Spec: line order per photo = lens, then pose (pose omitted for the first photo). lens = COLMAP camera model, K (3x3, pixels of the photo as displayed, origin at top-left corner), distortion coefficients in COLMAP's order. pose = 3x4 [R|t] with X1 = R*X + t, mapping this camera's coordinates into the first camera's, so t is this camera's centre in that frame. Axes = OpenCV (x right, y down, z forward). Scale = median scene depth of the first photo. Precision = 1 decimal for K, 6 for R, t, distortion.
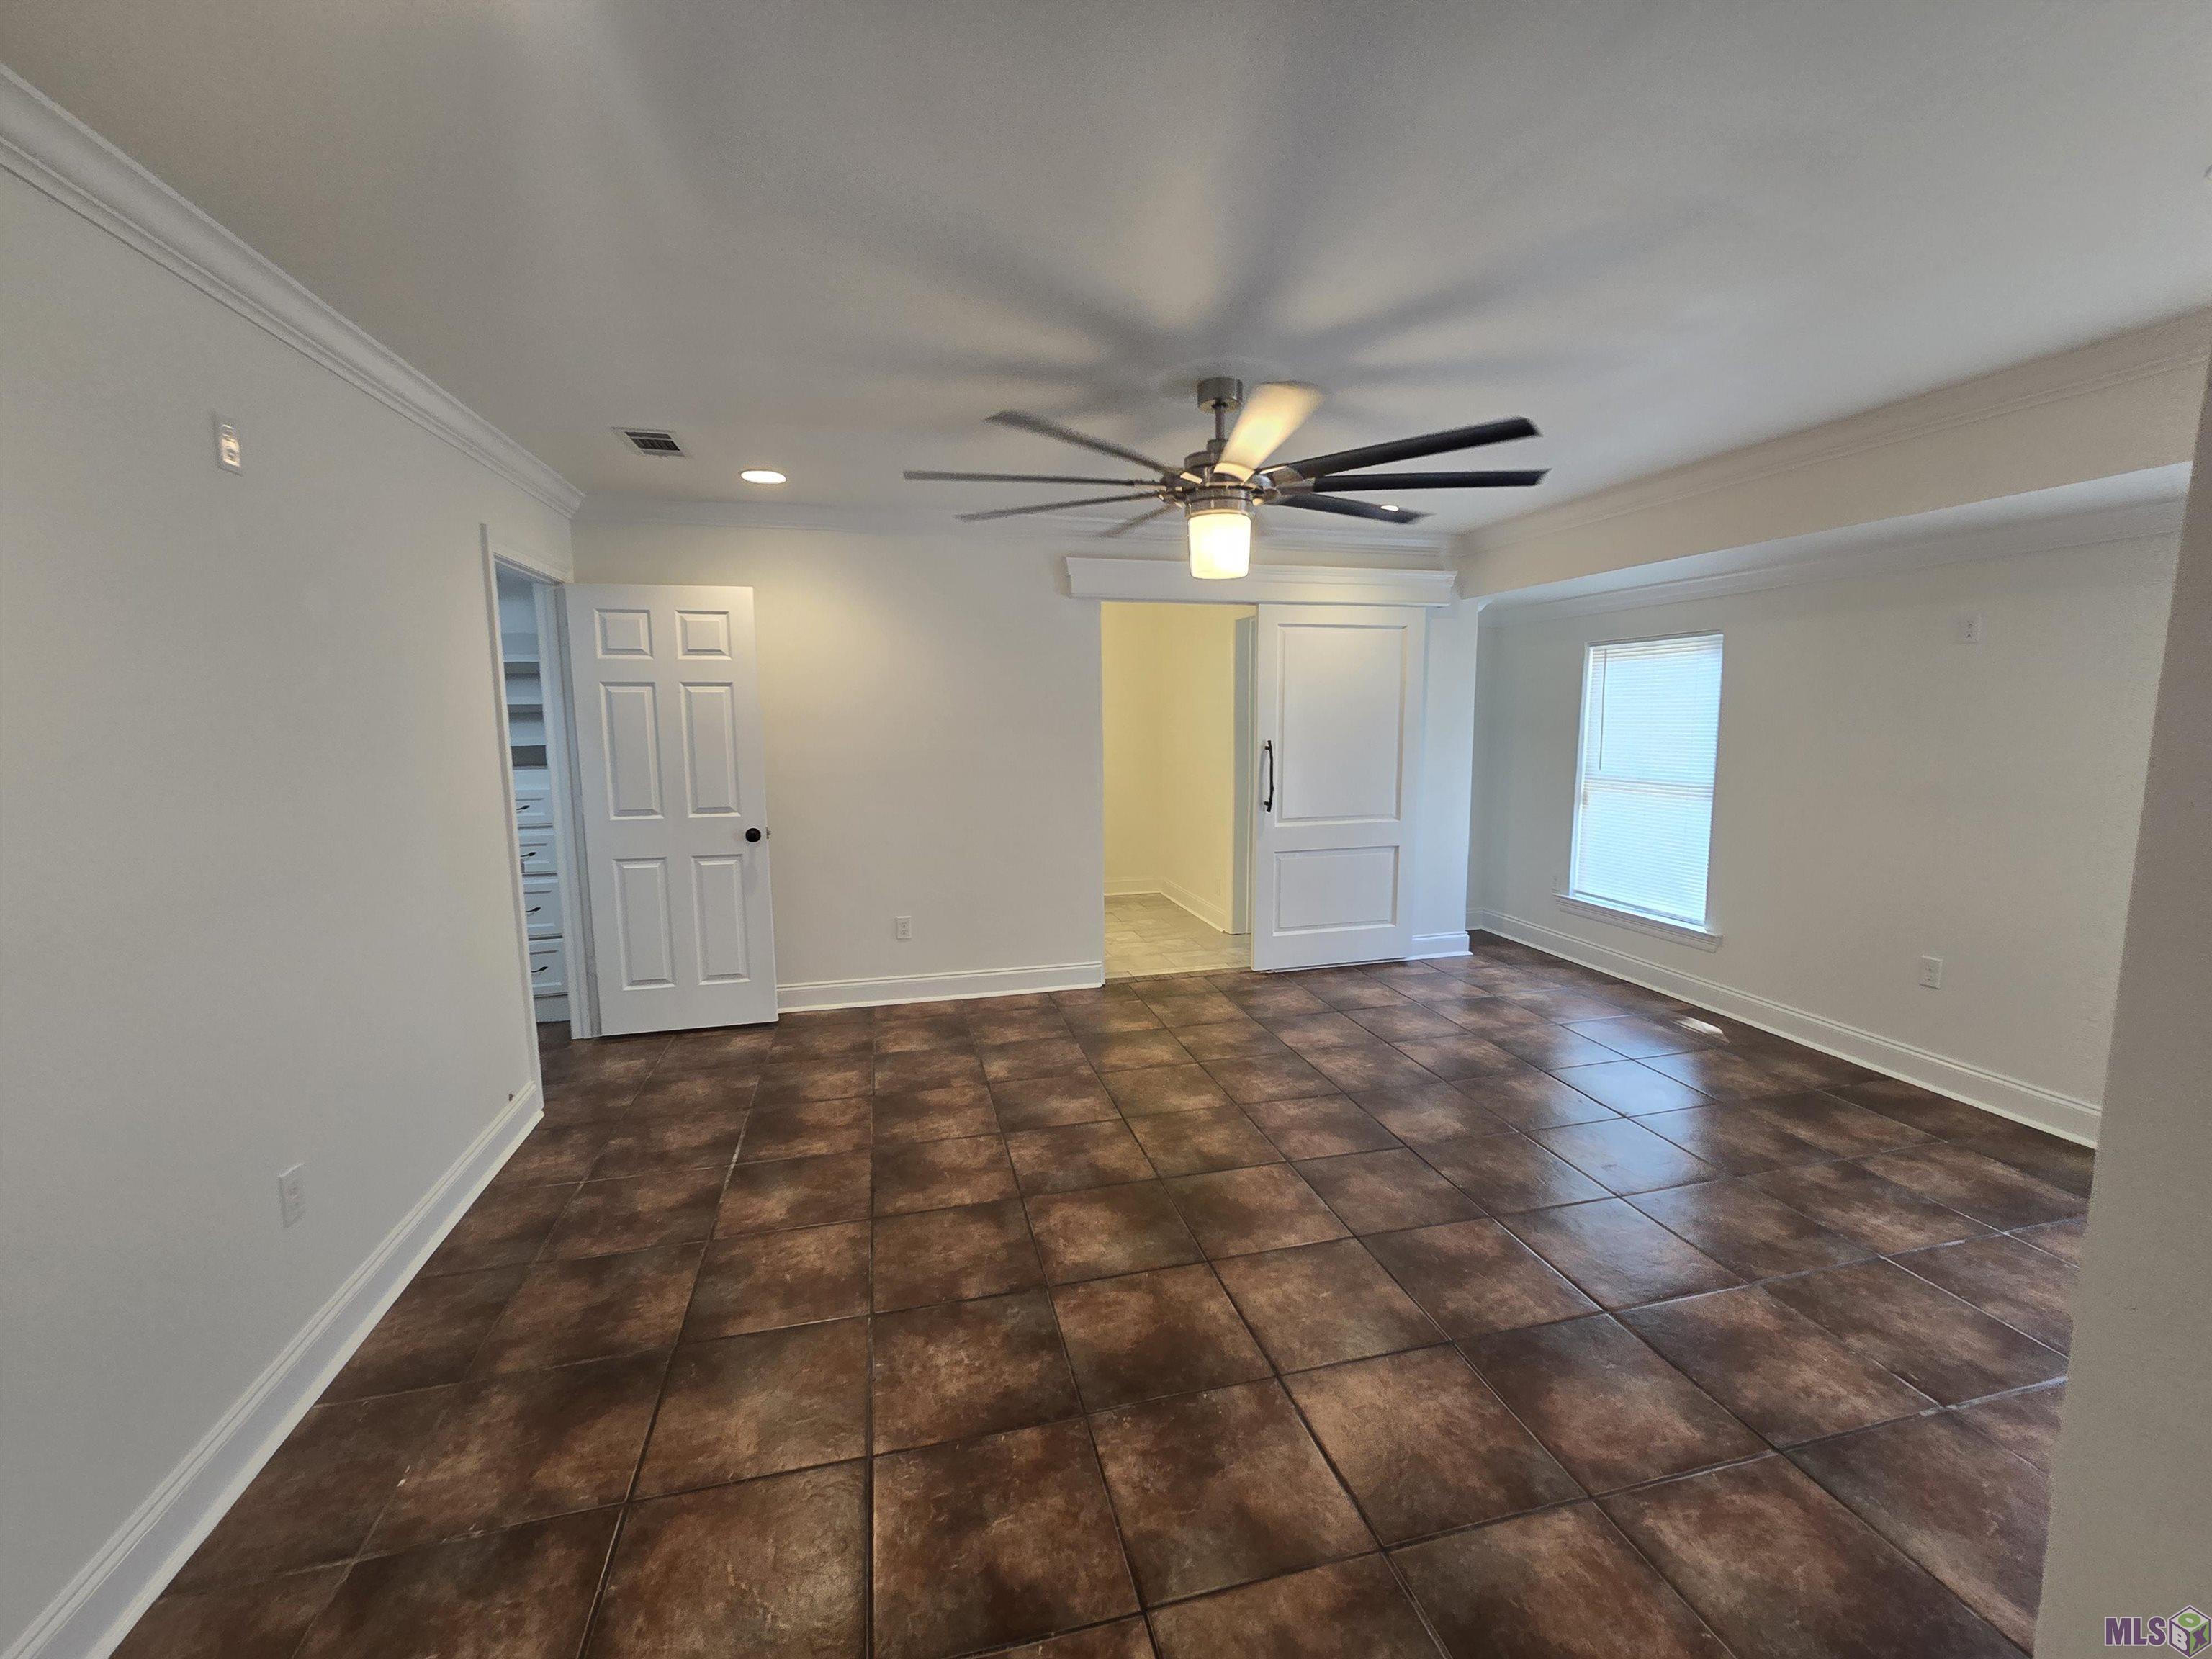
lens RADIAL K [[907.5, 0, 1104.1], [0, 907.5, 830.3], [0, 0, 1]] dist [-0.005158, 0.001749]
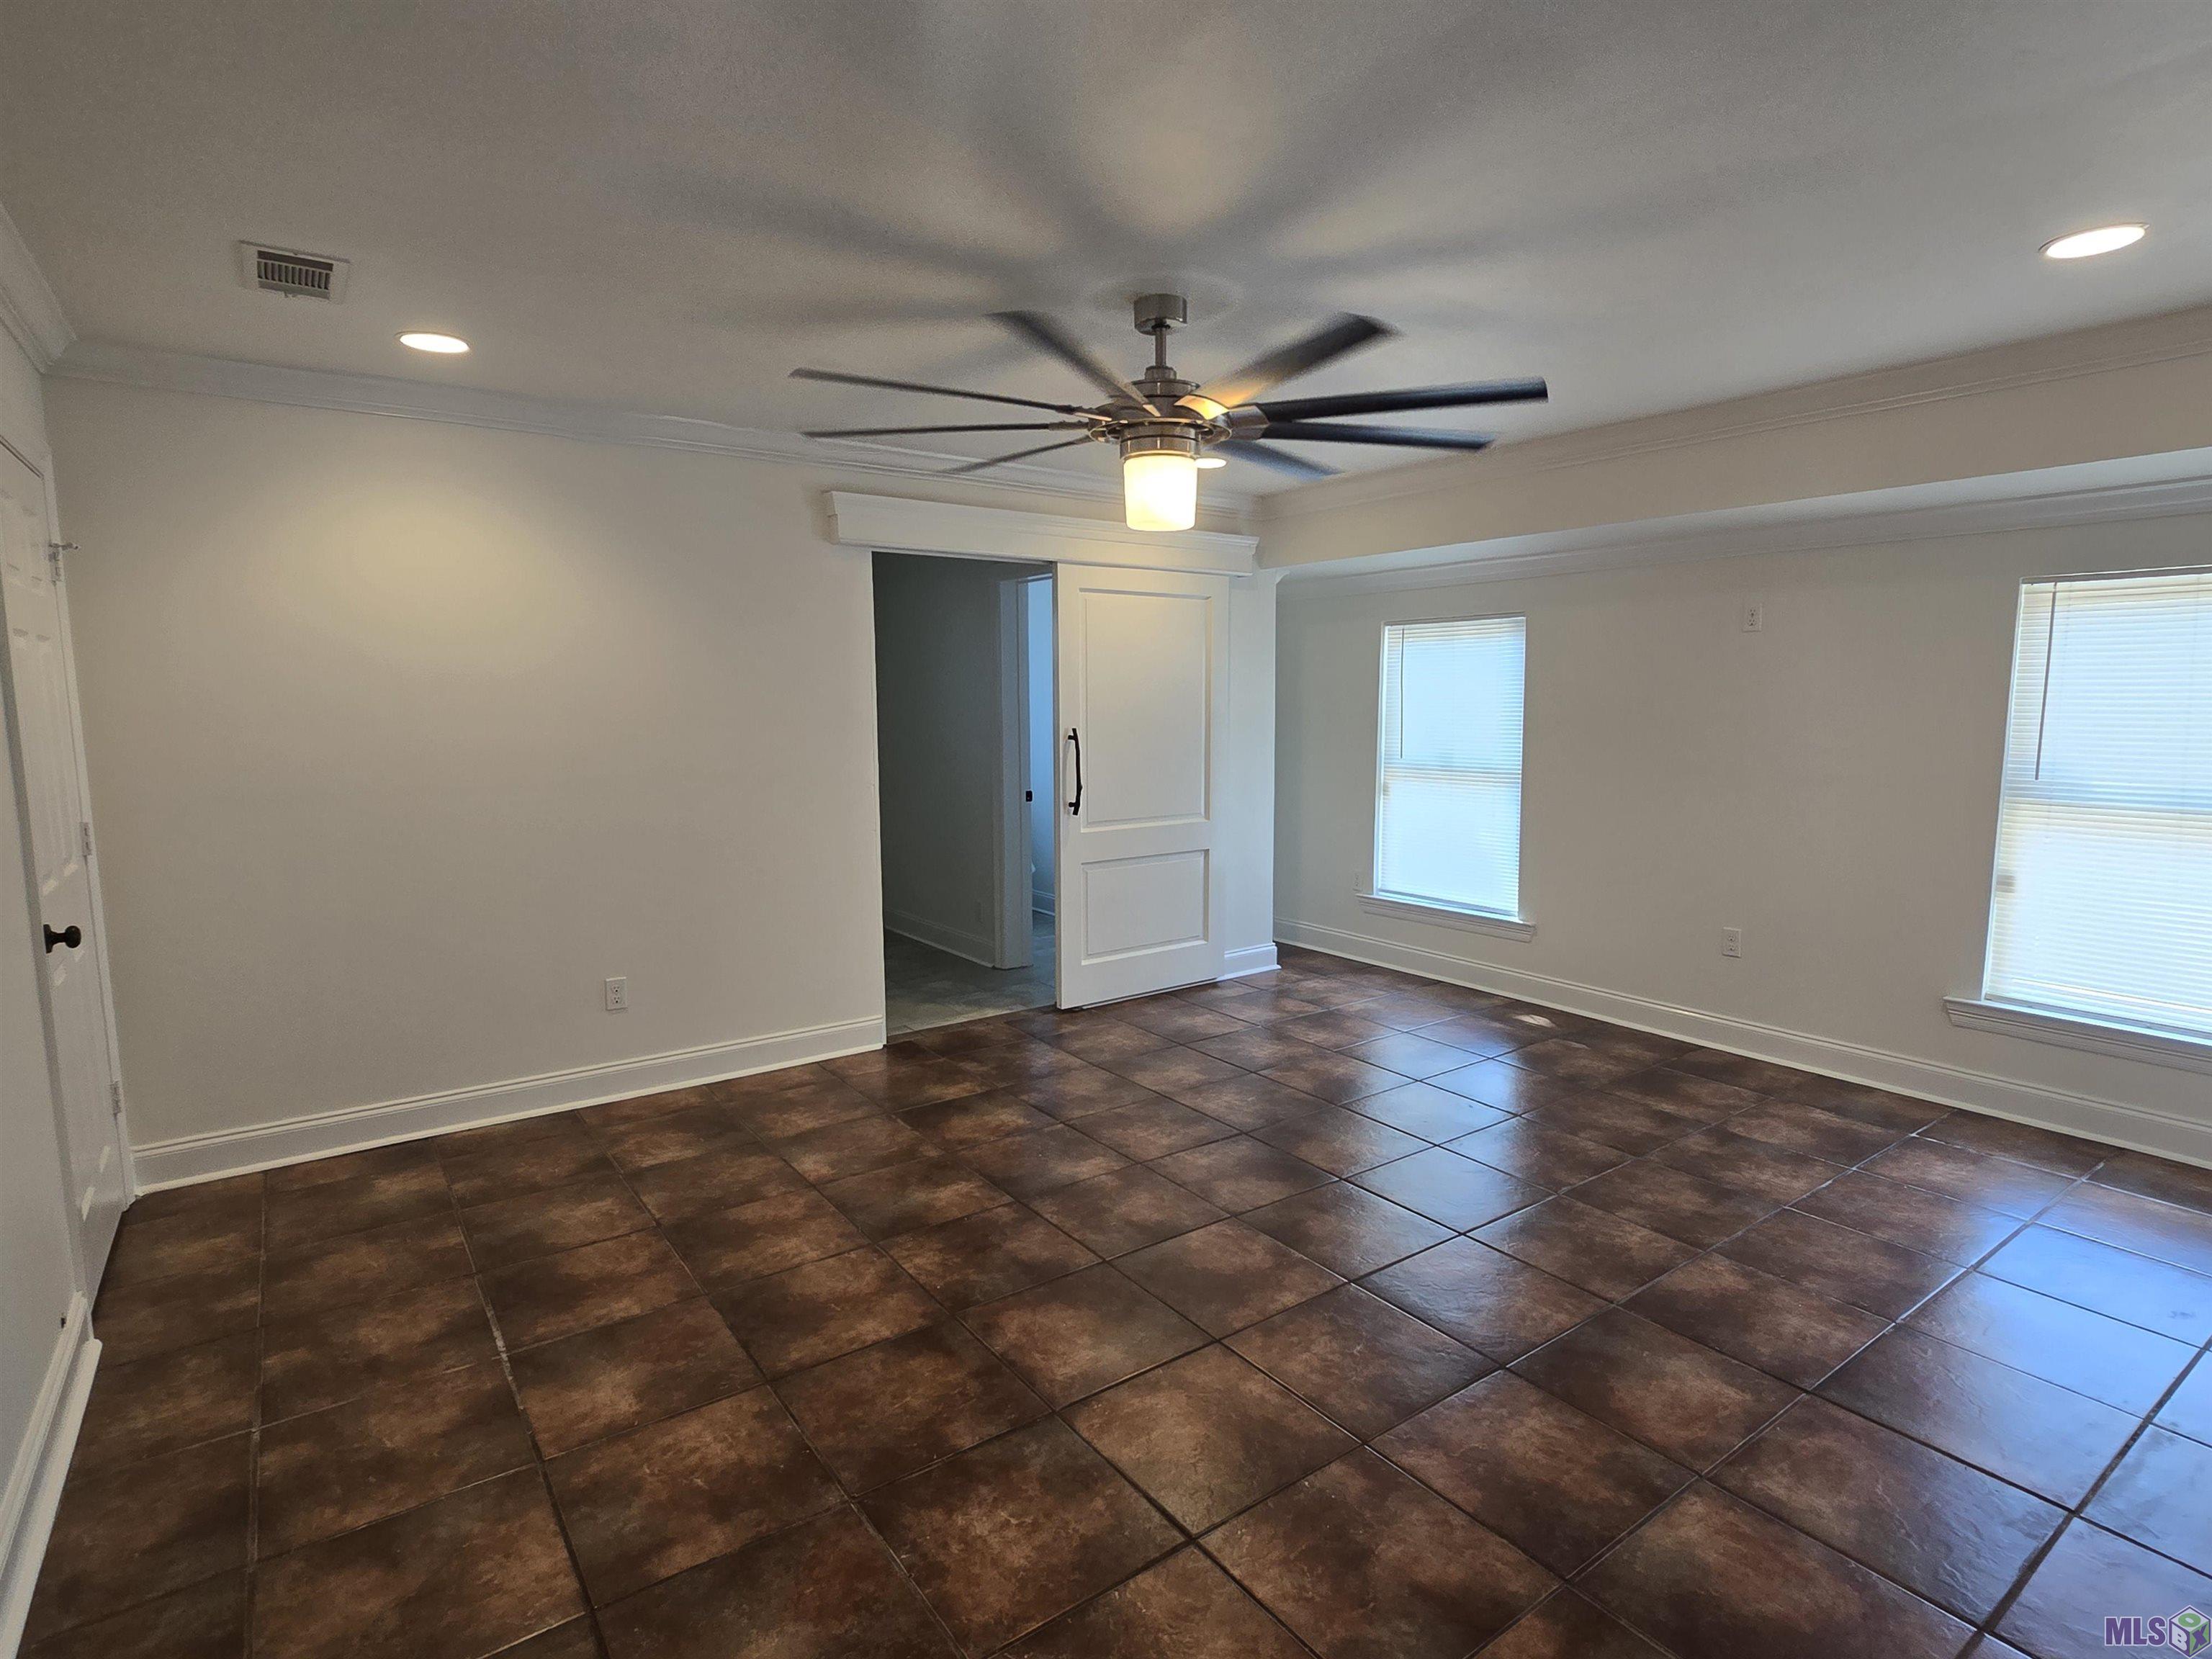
lens RADIAL K [[1141.1, 0, 1106.2], [0, 1141.1, 831.2], [0, 0, 1]] dist [-0.005973, 0.000275]
pose [[0.928600, -0.039067, 0.369020, -0.315091], [0.044409, 0.998995, -0.005992, 0.004106], [-0.368415, 0.021952, 0.929402, 0.039803]]
